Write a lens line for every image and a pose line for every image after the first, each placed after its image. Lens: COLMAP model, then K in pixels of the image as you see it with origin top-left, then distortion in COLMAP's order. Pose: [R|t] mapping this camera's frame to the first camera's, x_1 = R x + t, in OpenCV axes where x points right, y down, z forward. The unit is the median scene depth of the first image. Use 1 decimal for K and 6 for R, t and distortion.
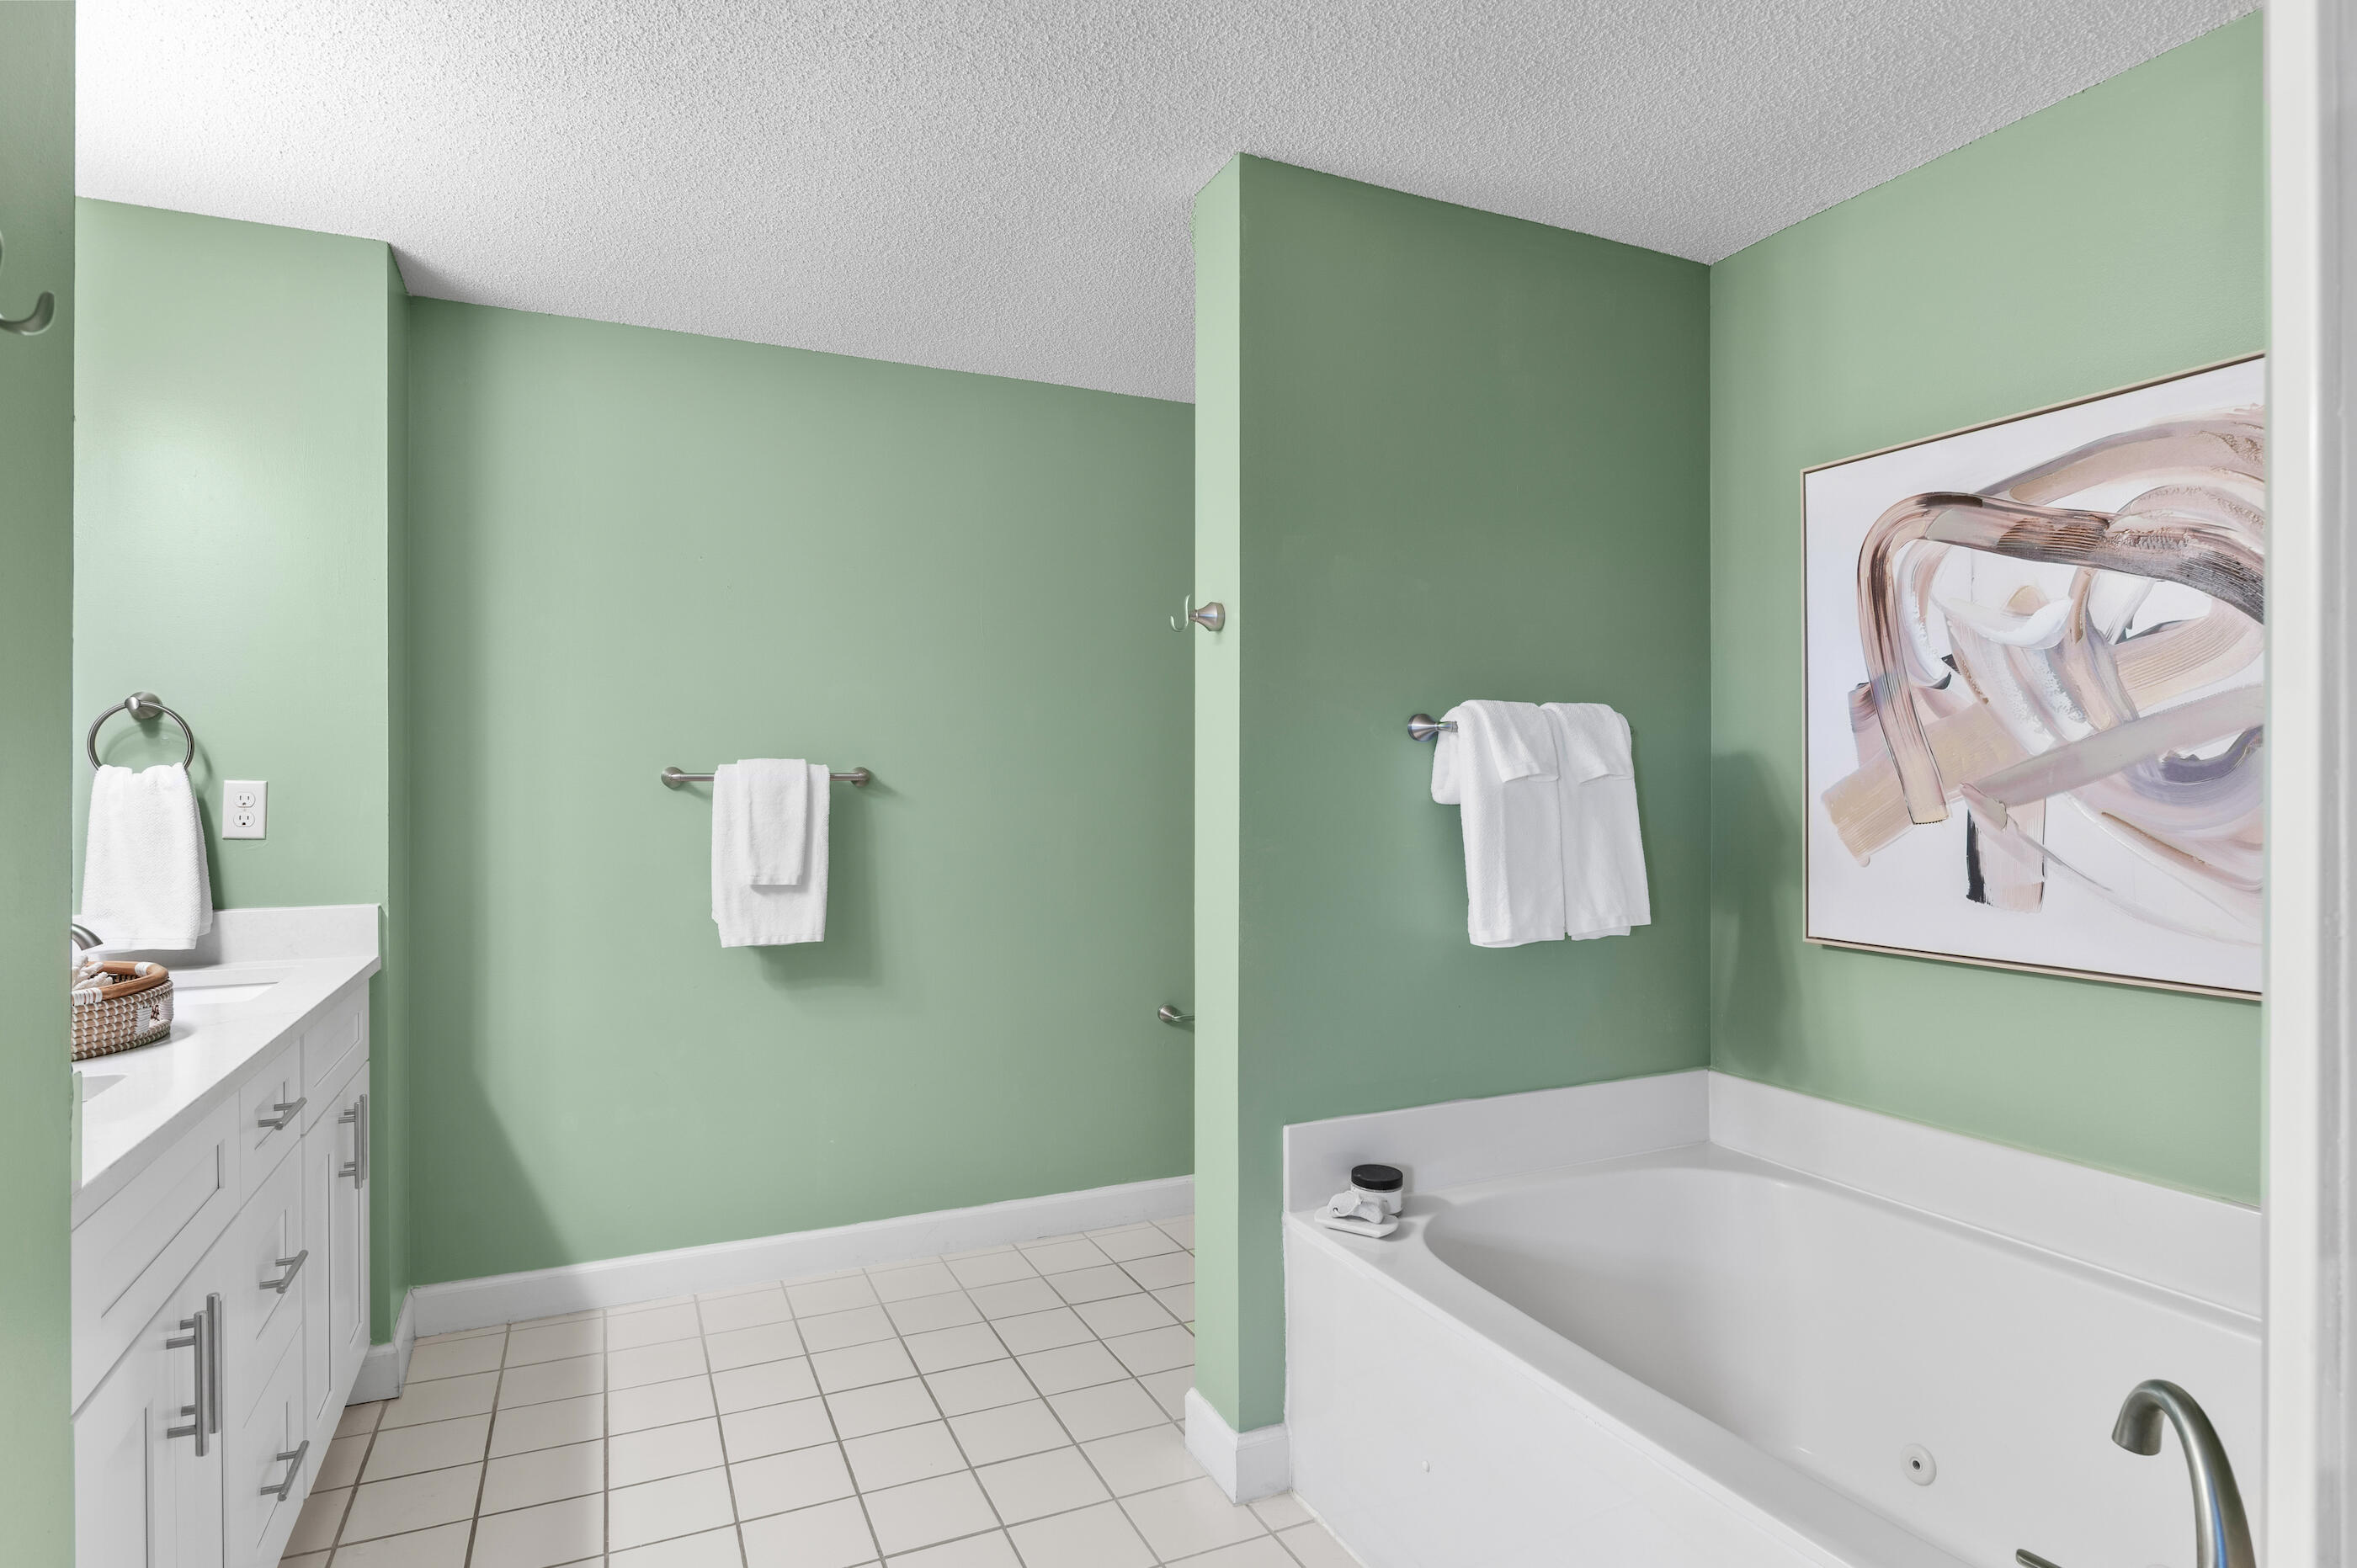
lens RADIAL K [[1272.3, 0, 1188.6], [0, 1272.3, 802.5], [0, 0, 1]] dist [-0.009638, -0.000183]
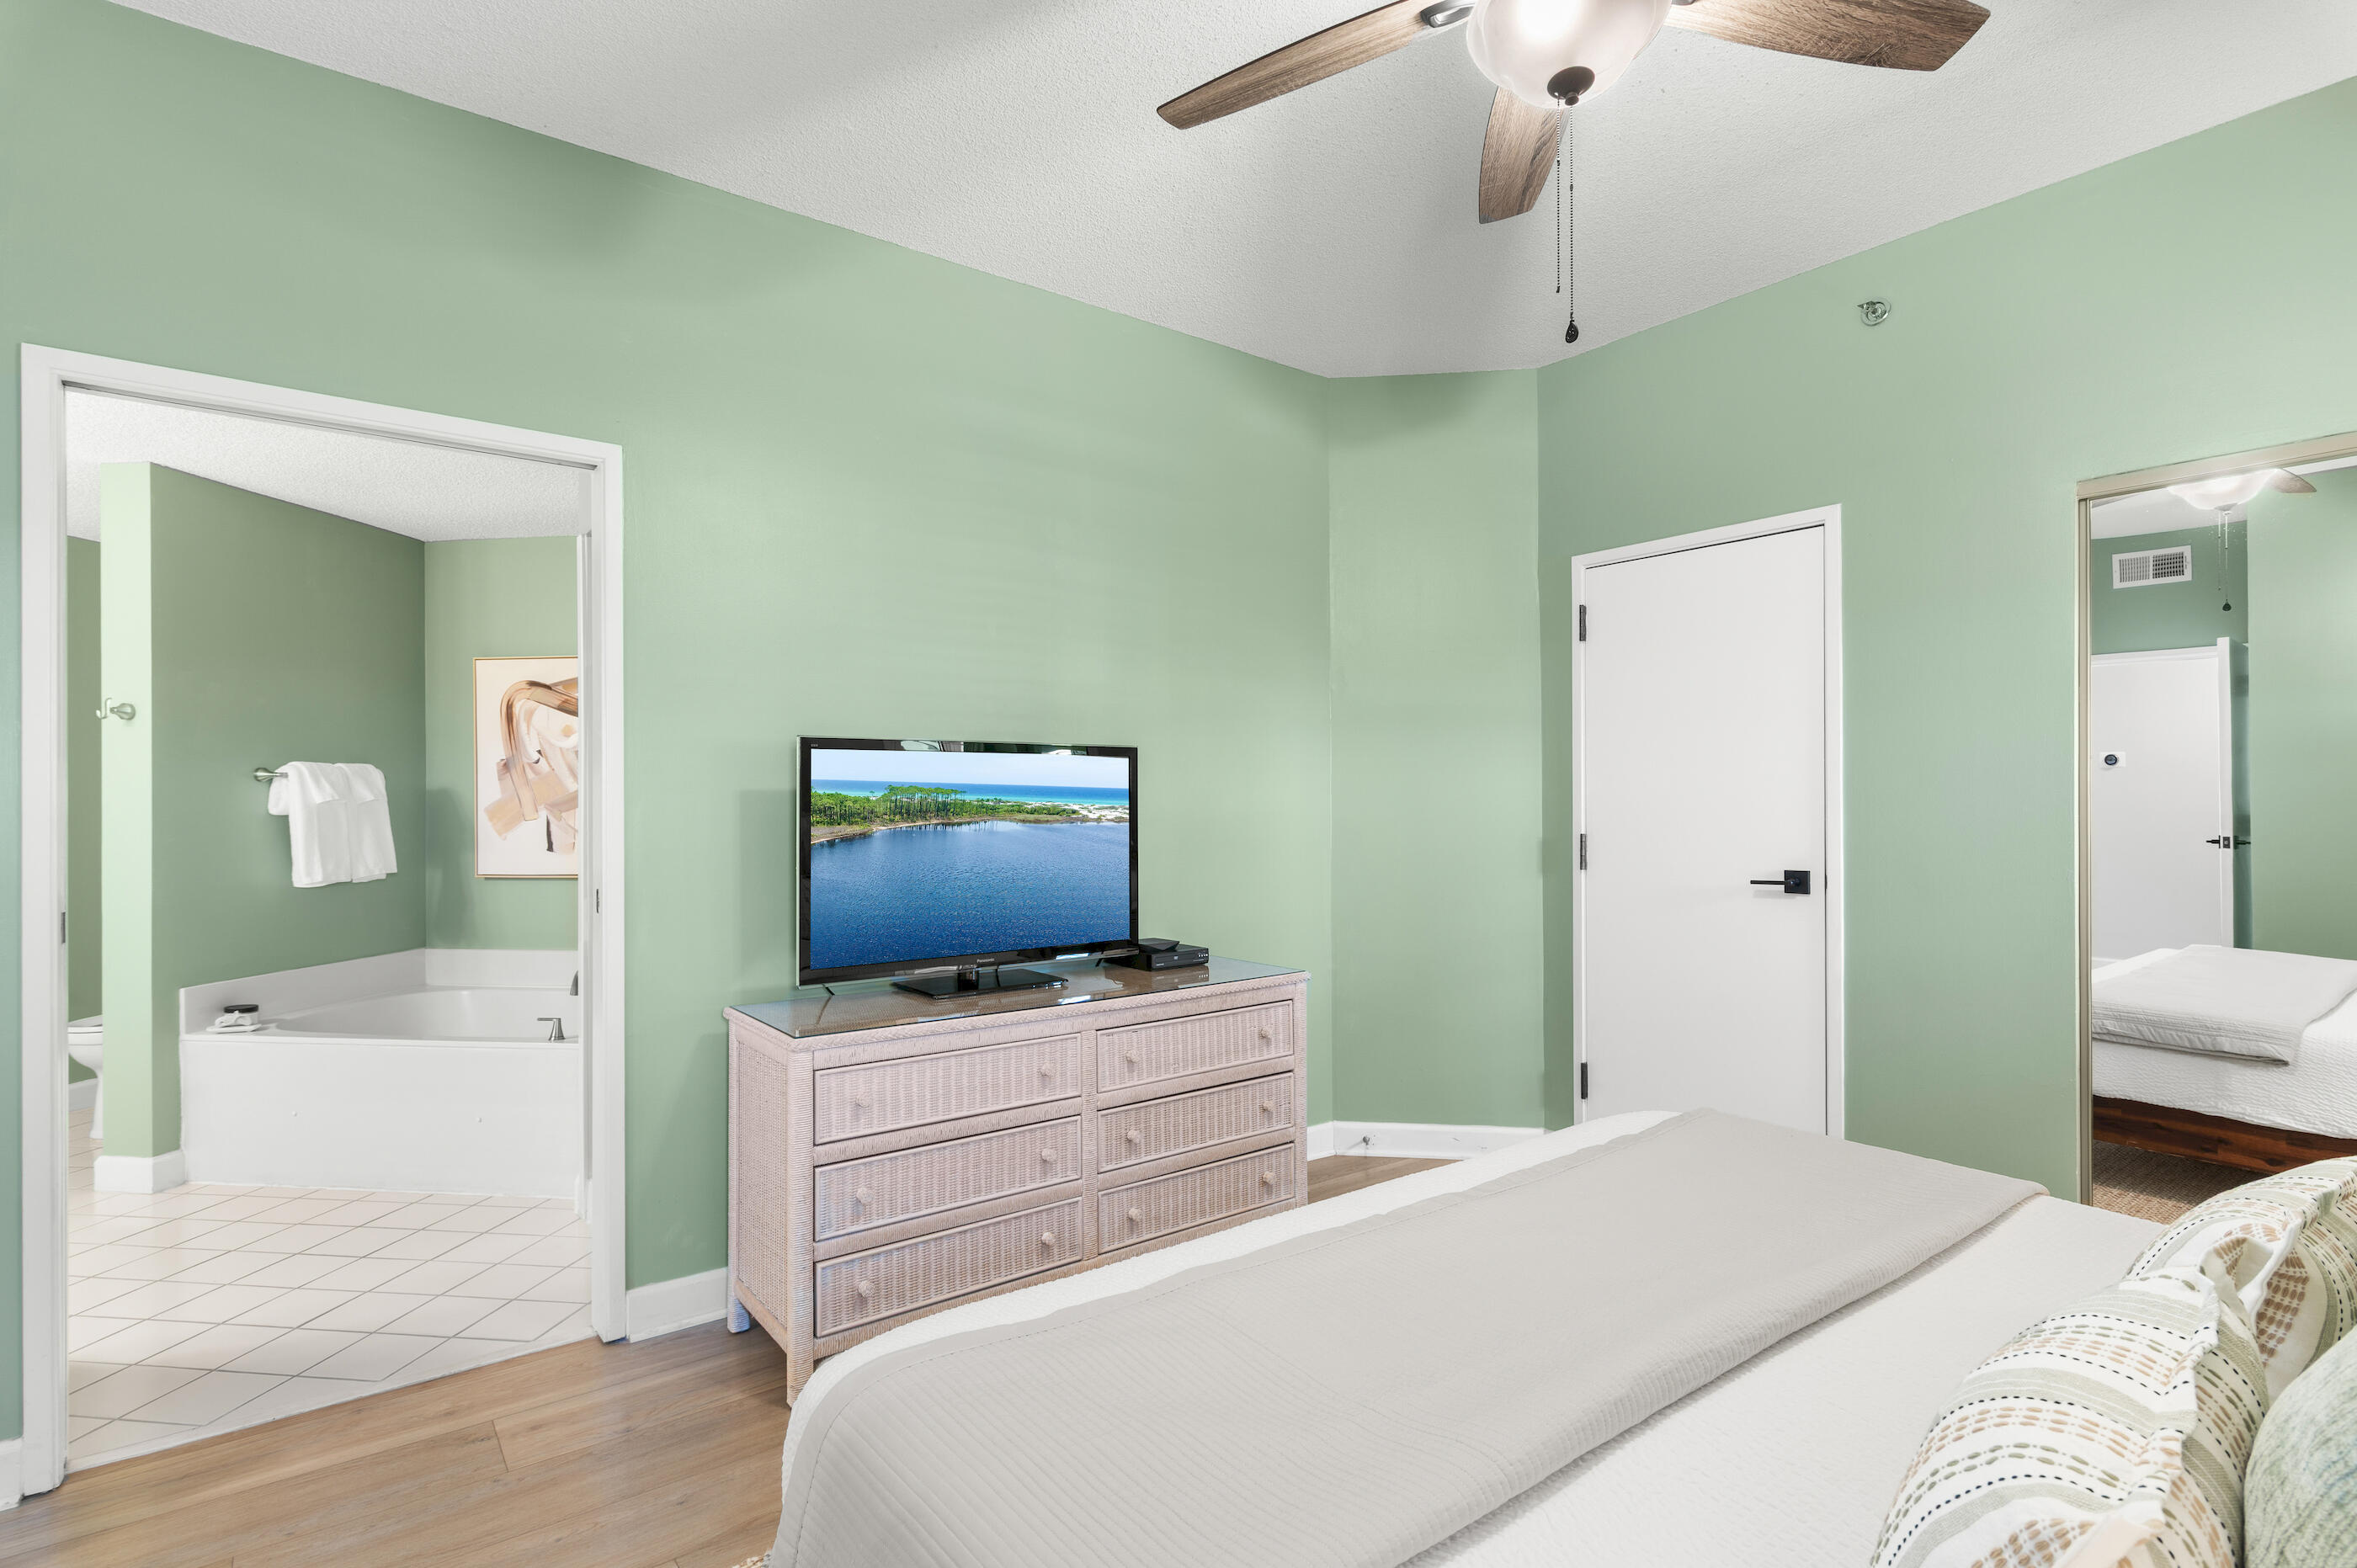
lens RADIAL K [[1168.7, 0, 1178.5], [0, 1168.7, 784.0], [0, 0, 1]] dist [0.001912, -0.000532]
pose [[0.548650, 0.010452, 0.835987, -0.549389], [0.016835, 0.999581, -0.023545, 0.019604], [-0.835883, 0.026992, 0.548244, -1.147238]]
